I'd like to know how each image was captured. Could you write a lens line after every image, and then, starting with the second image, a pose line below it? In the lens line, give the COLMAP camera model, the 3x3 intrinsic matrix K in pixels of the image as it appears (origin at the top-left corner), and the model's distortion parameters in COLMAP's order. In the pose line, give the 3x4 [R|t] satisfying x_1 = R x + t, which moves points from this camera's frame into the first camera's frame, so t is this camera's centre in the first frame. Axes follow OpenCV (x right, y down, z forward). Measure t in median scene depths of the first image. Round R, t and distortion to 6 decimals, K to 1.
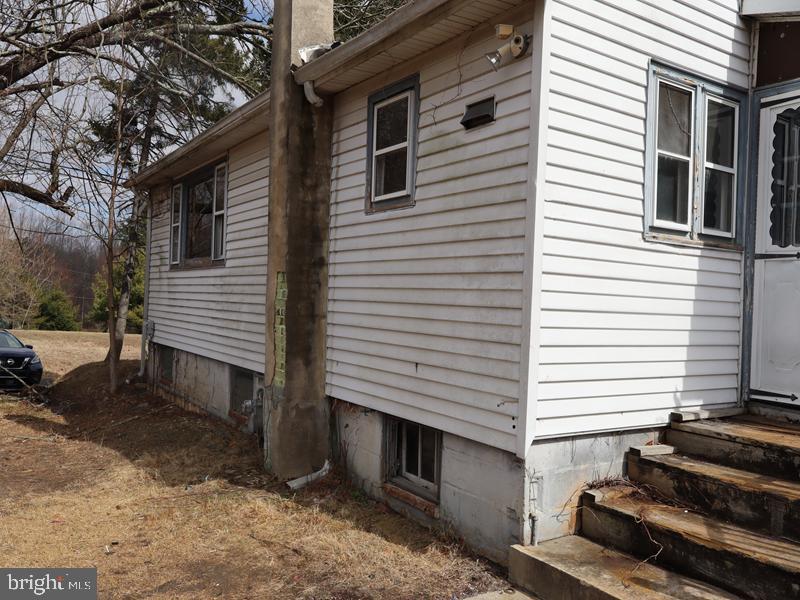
lens RADIAL K [[668.8, 0, 401.2], [0, 668.8, 303.1], [0, 0, 1]] dist [0.007534, 0.001672]
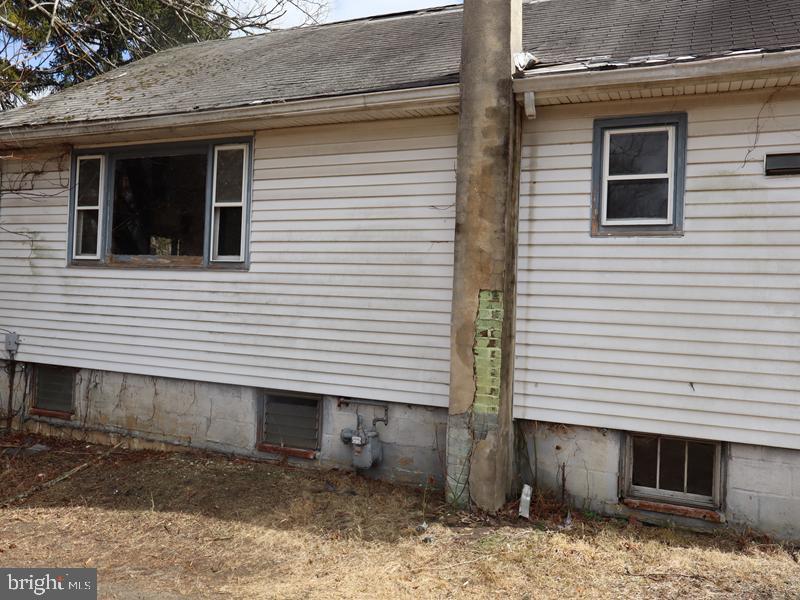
lens RADIAL K [[668.8, 0, 400.7], [0, 668.8, 302.5], [0, 0, 1]] dist [0.007534, 0.001672]
pose [[0.842527, 0.004082, 0.538639, -0.933257], [-0.010706, 0.999901, 0.009167, -0.043426], [-0.538548, -0.013490, 0.842487, 0.336714]]
